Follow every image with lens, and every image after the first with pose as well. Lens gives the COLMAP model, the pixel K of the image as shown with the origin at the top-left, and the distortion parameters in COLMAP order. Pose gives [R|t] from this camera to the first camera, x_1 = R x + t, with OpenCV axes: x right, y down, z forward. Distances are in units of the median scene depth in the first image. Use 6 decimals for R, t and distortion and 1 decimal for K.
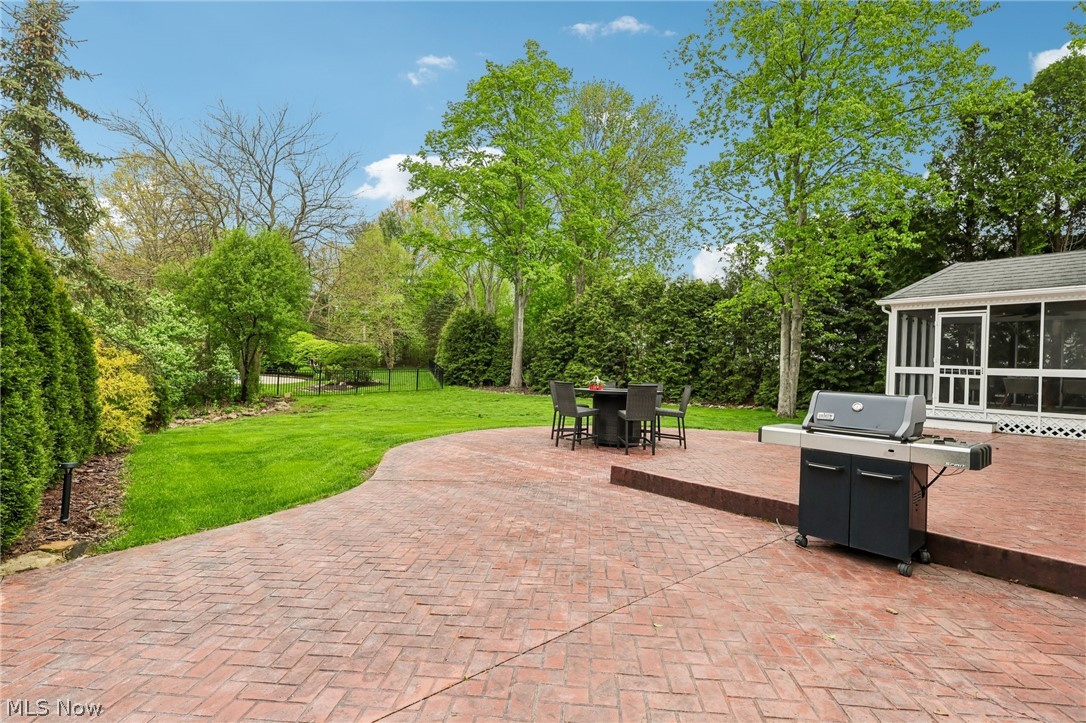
lens RADIAL K [[530.7, 0, 542.5], [0, 530.7, 361.0], [0, 0, 1]] dist [-0.001168, -0.000616]
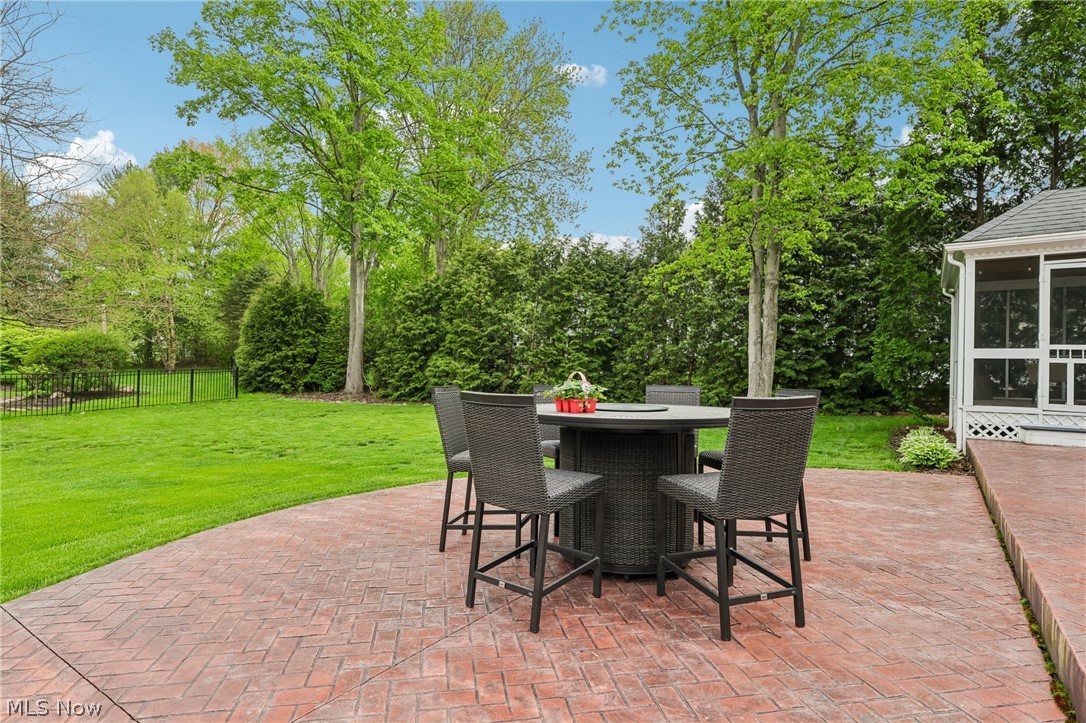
lens RADIAL K [[547.8, 0, 537.3], [0, 547.8, 355.1], [0, 0, 1]] dist [0.003901, 0.001128]
pose [[0.965099, -0.011549, 0.261629, -0.006123], [0.013569, 0.999890, -0.005915, 0.007812], [-0.261532, 0.009258, 0.965150, 0.259942]]
